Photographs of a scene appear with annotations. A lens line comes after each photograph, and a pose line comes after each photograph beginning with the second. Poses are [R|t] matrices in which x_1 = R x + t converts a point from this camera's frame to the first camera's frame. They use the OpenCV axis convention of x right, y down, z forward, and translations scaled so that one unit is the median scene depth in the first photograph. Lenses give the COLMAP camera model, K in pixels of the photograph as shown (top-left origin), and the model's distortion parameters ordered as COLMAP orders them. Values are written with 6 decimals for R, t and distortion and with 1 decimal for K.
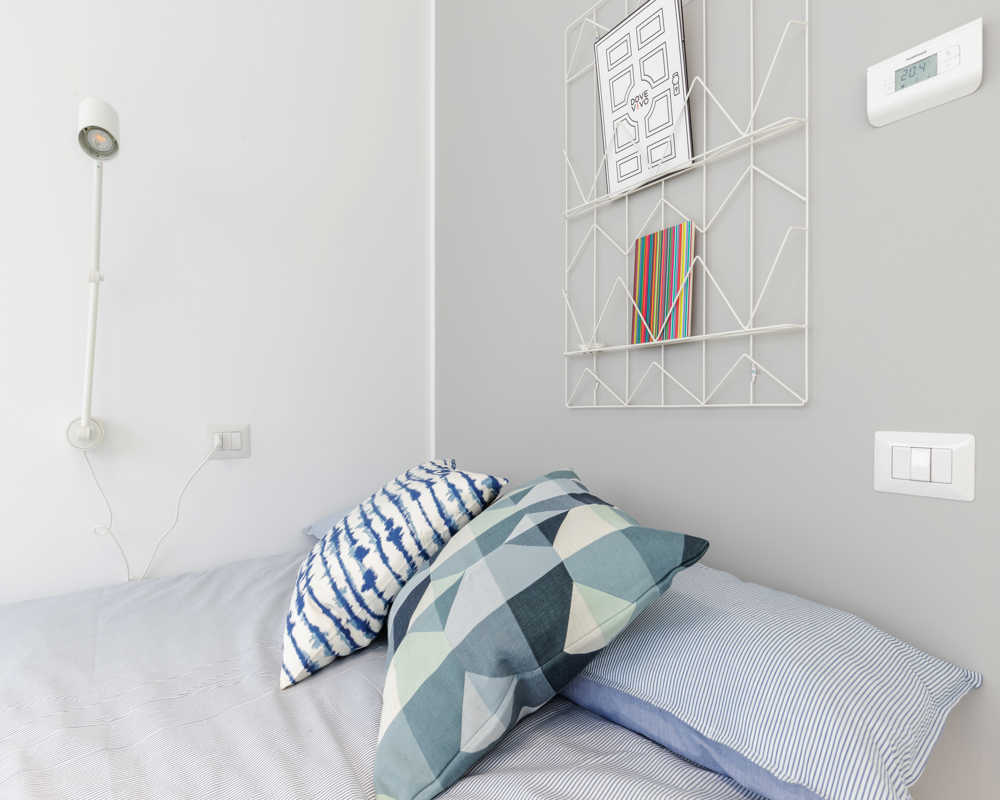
lens RADIAL K [[481.0, 0, 505.7], [0, 481.0, 410.7], [0, 0, 1]] dist [-0.000207, -0.000404]
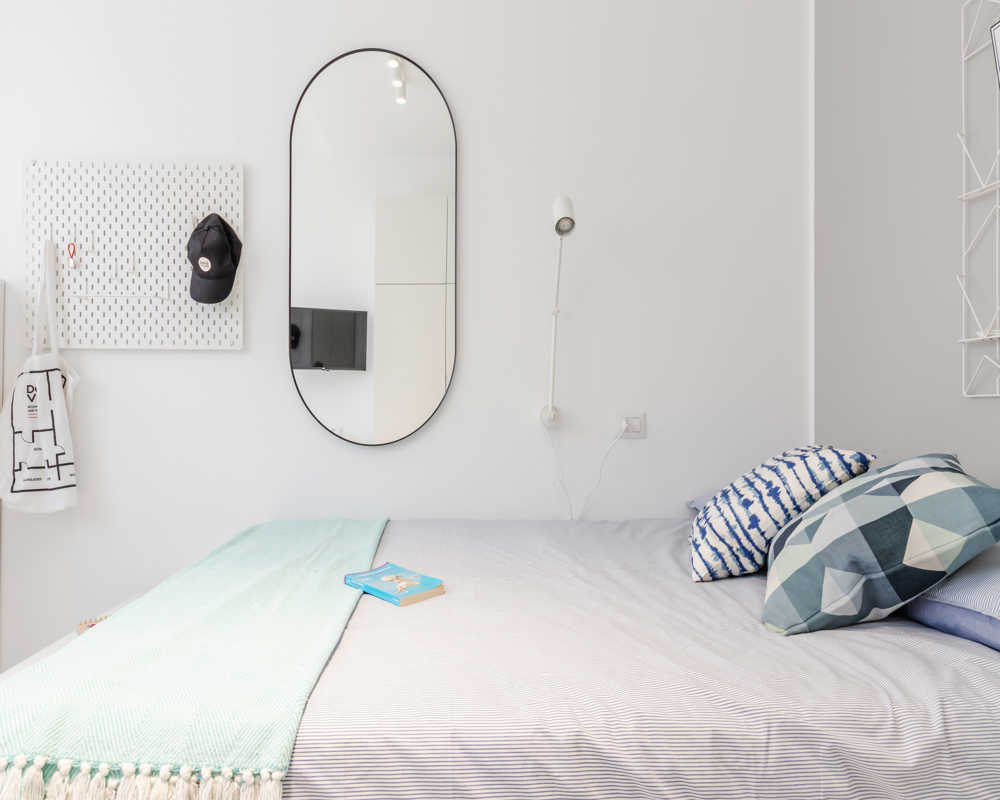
lens RADIAL K [[601.3, 0, 490.9], [0, 601.3, 402.4], [0, 0, 1]] dist [0.004031, 0.000030]
pose [[0.793575, -0.001847, -0.608470, 0.163480], [-0.002124, 0.999981, -0.005805, 0.021240], [0.608469, 0.005899, 0.793556, -0.806156]]
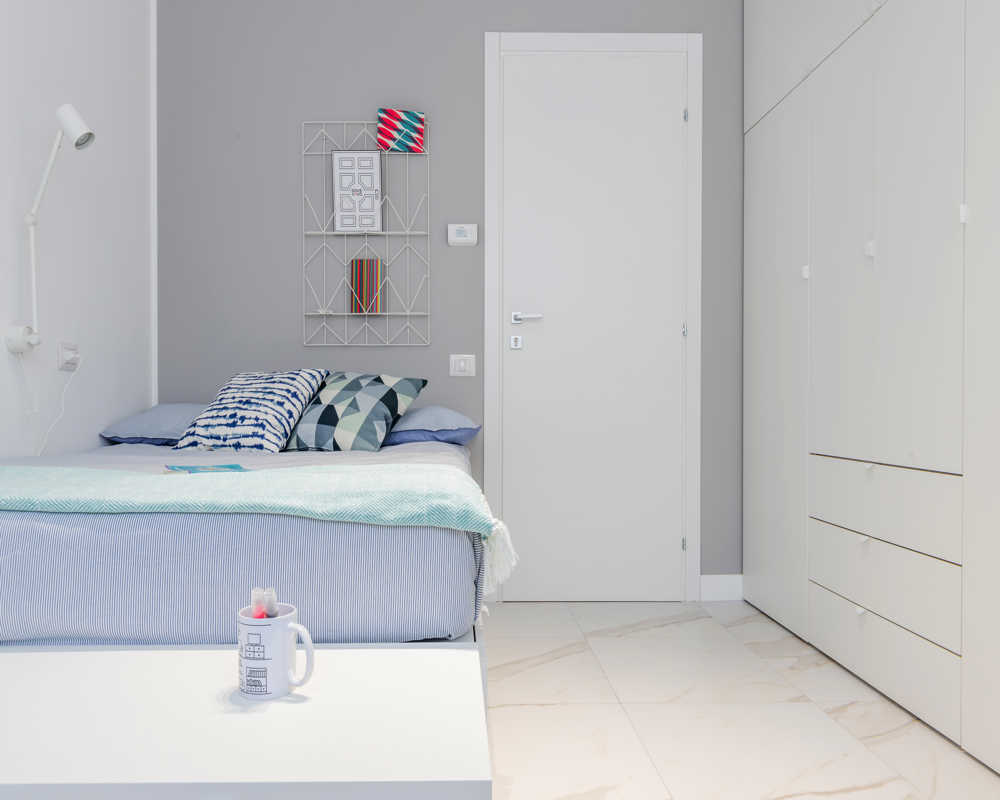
lens RADIAL K [[701.9, 0, 482.3], [0, 701.9, 400.3], [0, 0, 1]] dist [0.002117, 0.003517]
pose [[0.631101, -0.001692, 0.775698, -2.120209], [-0.001572, 0.999993, 0.003461, 0.271708], [-0.775699, -0.003403, 0.631094, -1.602752]]
